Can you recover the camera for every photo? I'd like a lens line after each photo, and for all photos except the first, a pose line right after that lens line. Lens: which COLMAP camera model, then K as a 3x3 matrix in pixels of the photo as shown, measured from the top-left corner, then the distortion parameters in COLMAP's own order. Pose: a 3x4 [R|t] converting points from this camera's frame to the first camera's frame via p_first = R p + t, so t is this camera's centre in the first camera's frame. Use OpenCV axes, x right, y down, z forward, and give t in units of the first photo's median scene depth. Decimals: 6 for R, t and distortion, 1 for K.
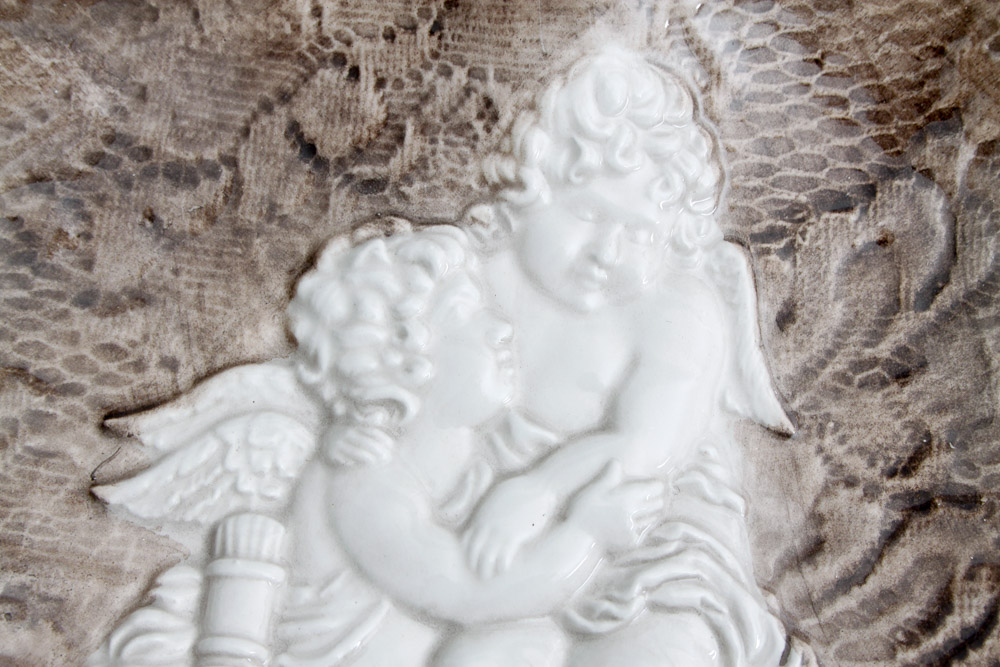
lens RADIAL K [[2284.9, 0, 500.0], [0, 2284.9, 333.5], [0, 0, 1]] dist [0.062762, 0.050452]
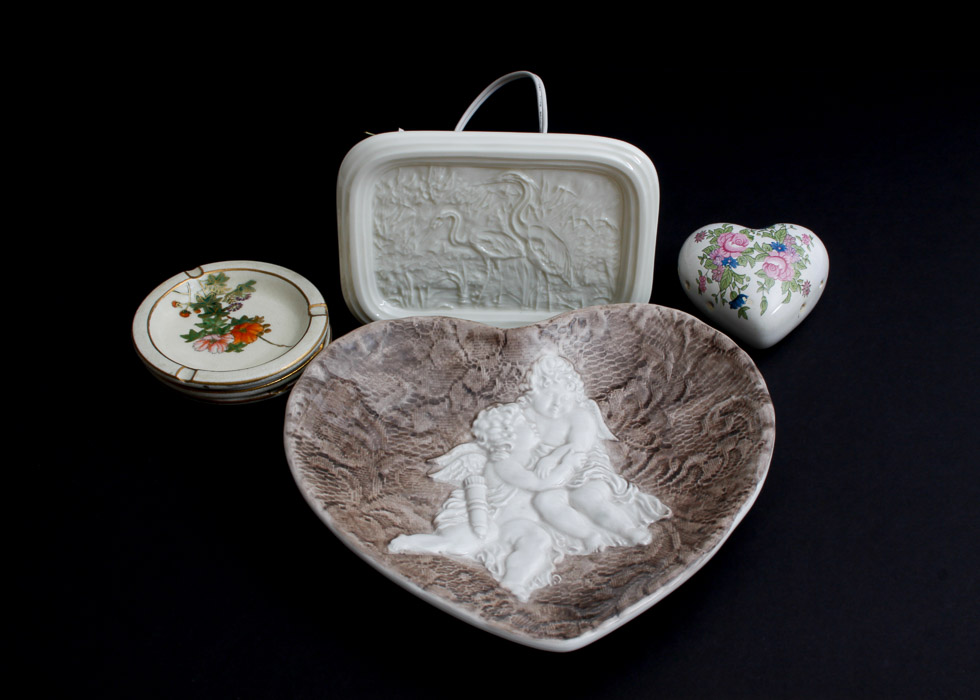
lens RADIAL K [[1461.8, 0, 490.0], [0, 1461.8, 350.0], [0, 0, 1]] dist [-0.042831, -0.012149]
pose [[0.985206, -0.106094, 0.134587, -0.355769], [0.152508, 0.900989, -0.406152, 0.800099], [-0.078171, 0.420669, 0.903840, -1.093106]]
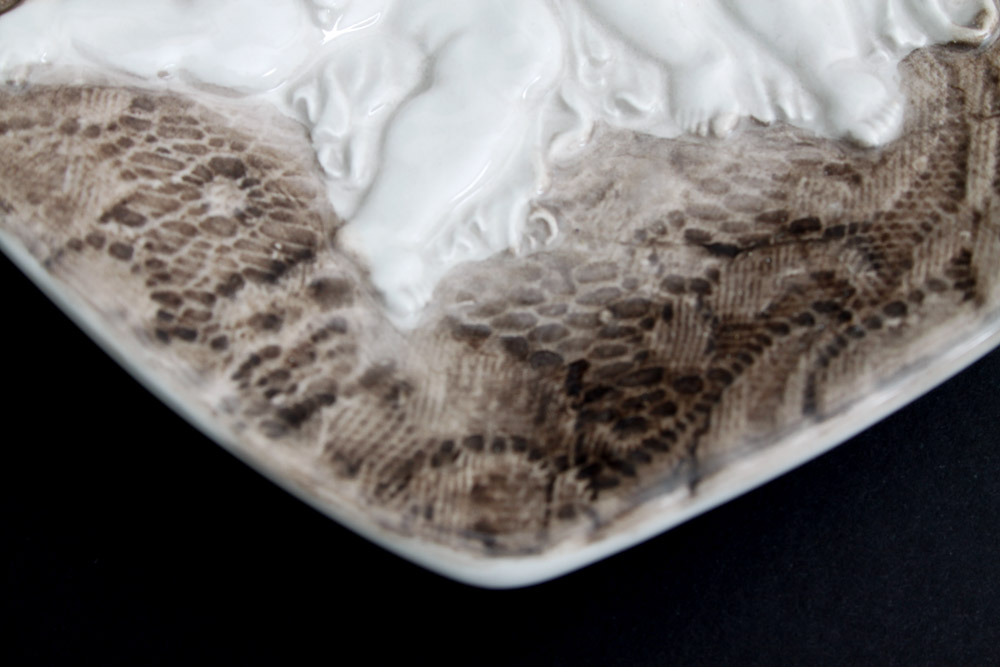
lens RADIAL K [[2284.9, 0, 500.0], [0, 2284.9, 333.5], [0, 0, 1]] dist [0.062762, 0.050452]
pose [[0.999948, -0.003465, -0.009554, -0.033891], [0.004948, 0.987120, 0.159903, 0.170192], [0.008877, -0.159942, 0.987087, -0.062000]]
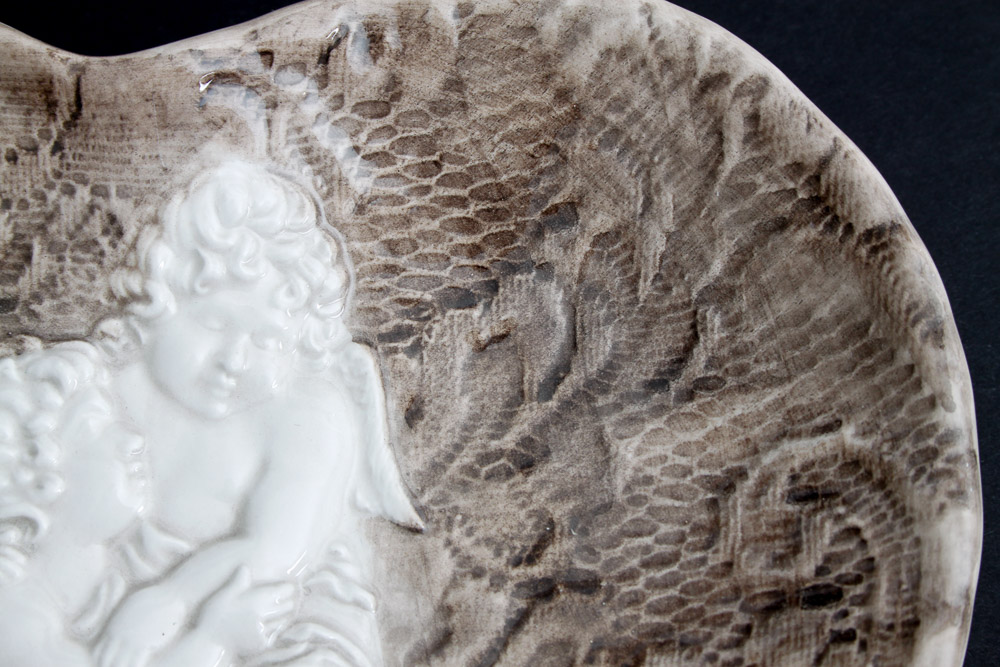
lens RADIAL K [[2284.9, 0, 500.0], [0, 2284.9, 333.5], [0, 0, 1]] dist [0.062762, 0.050452]
pose [[0.997613, -0.050561, 0.047033, 0.117044], [0.051568, 0.998460, -0.020440, -0.020249], [-0.045927, 0.022816, 0.998684, -0.025889]]
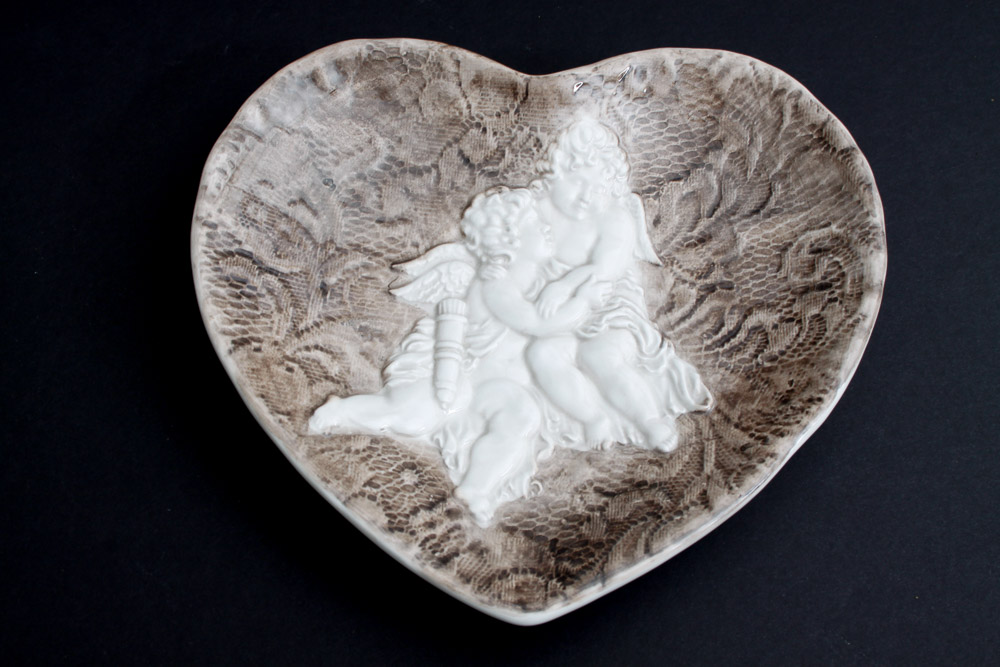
lens RADIAL K [[1482.0, 0, 500.0], [0, 1482.0, 333.5], [0, 0, 1]] dist [-0.032915, -0.044964]
pose [[0.998967, -0.022529, 0.039452, -0.117601], [0.024314, 0.998675, -0.045365, 0.188247], [-0.038377, 0.046278, 0.998191, -0.636236]]
